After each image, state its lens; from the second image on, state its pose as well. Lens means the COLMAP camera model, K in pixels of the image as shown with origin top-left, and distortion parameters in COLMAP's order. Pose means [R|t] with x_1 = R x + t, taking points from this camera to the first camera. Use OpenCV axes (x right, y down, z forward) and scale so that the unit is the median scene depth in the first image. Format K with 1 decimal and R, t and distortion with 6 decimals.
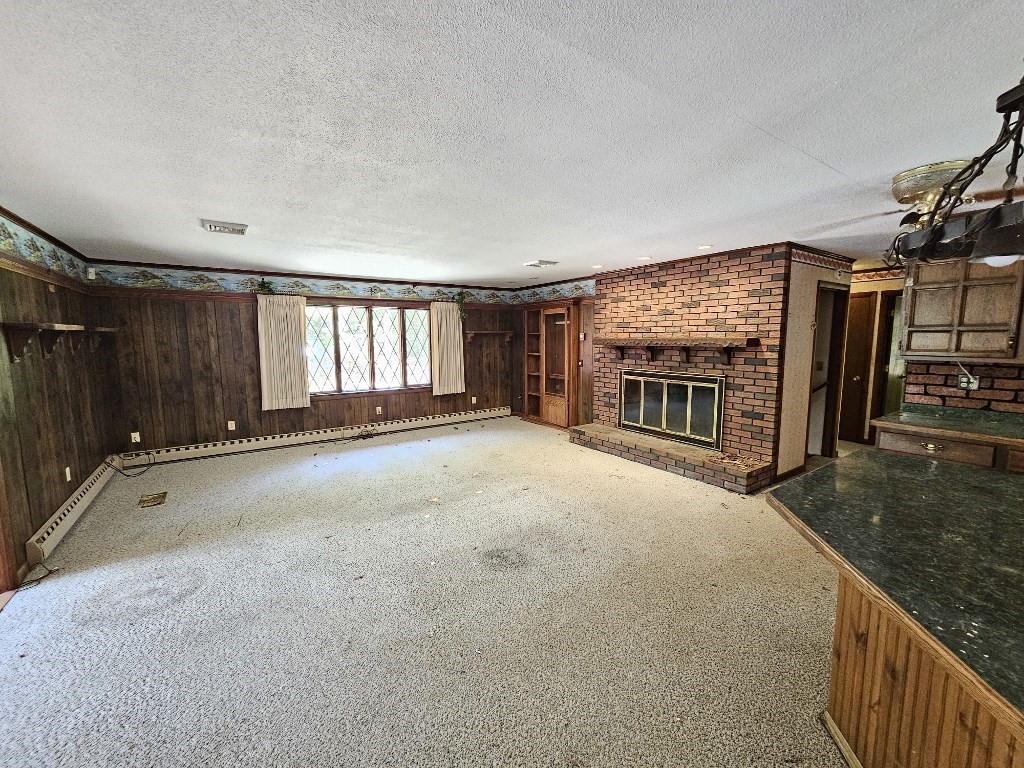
lens RADIAL K [[419.6, 0, 512.1], [0, 419.6, 386.2], [0, 0, 1]] dist [-0.001167, -0.000406]
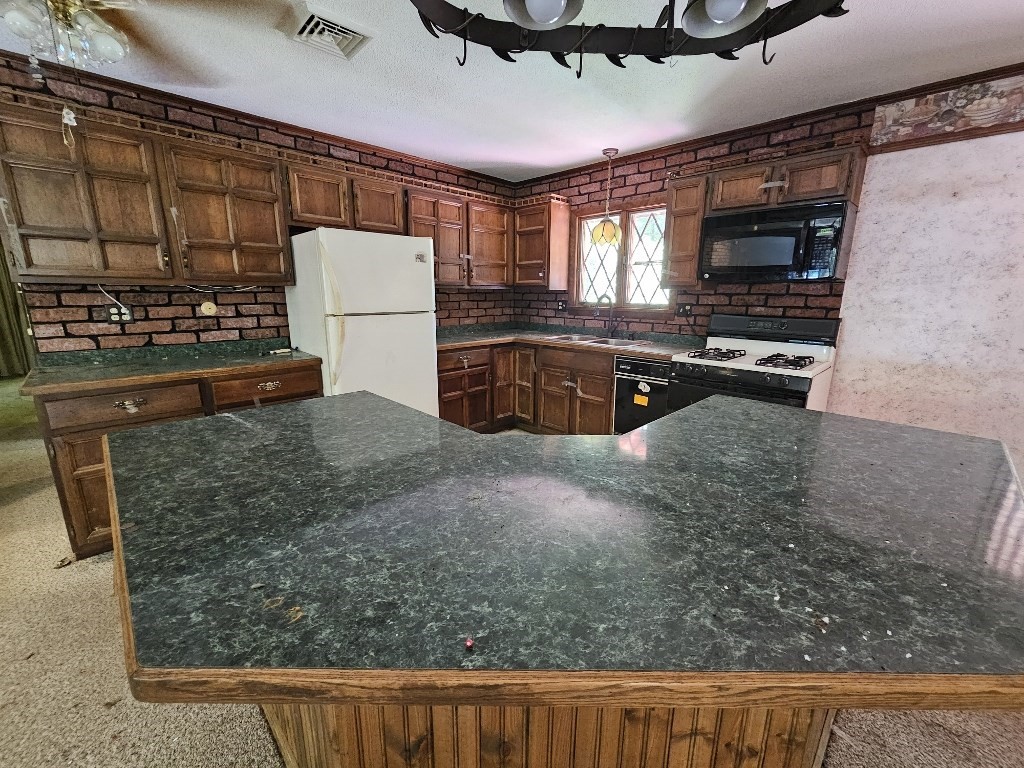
lens RADIAL K [[419.6, 0, 512.1], [0, 419.6, 386.2], [0, 0, 1]] dist [-0.001167, -0.000406]
pose [[-0.177700, -0.211490, 0.961090, 0.107373], [0.109550, 0.966312, 0.232894, 0.010979], [-0.977968, 0.146673, -0.148544, 0.243947]]
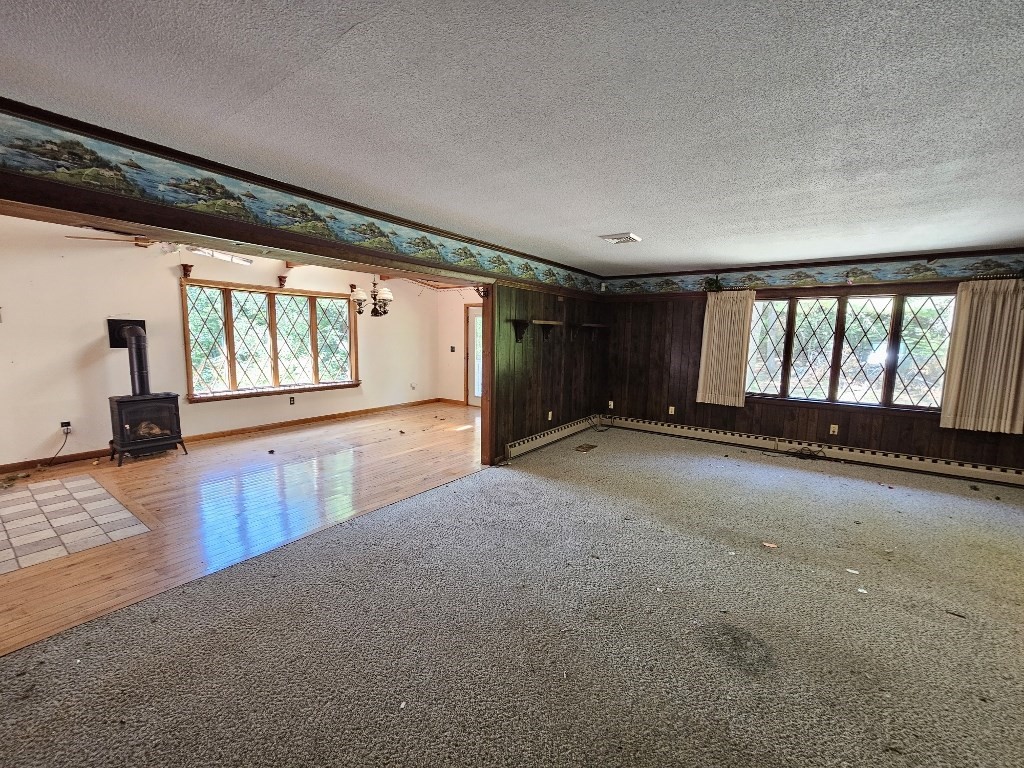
lens RADIAL K [[419.6, 0, 512.1], [0, 419.6, 386.2], [0, 0, 1]] dist [-0.001167, -0.000406]
pose [[0.336637, 0.125695, -0.933207, 0.240825], [-0.130004, 0.987764, 0.086147, -0.012839], [0.932617, 0.092320, 0.348859, 0.199293]]
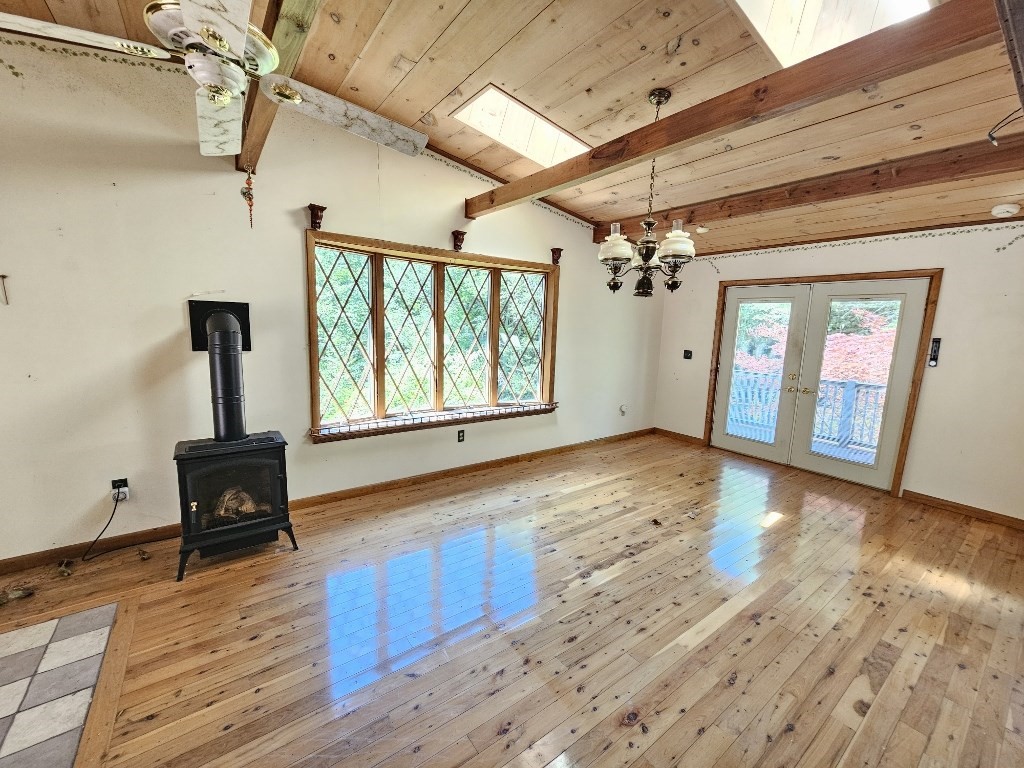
lens RADIAL K [[419.6, 0, 512.1], [0, 419.6, 386.2], [0, 0, 1]] dist [-0.001167, -0.000406]
pose [[0.037136, 0.155037, -0.987211, -0.360691], [-0.149112, 0.977692, 0.147933, 0.003148], [0.988123, 0.141712, 0.059425, 0.066531]]
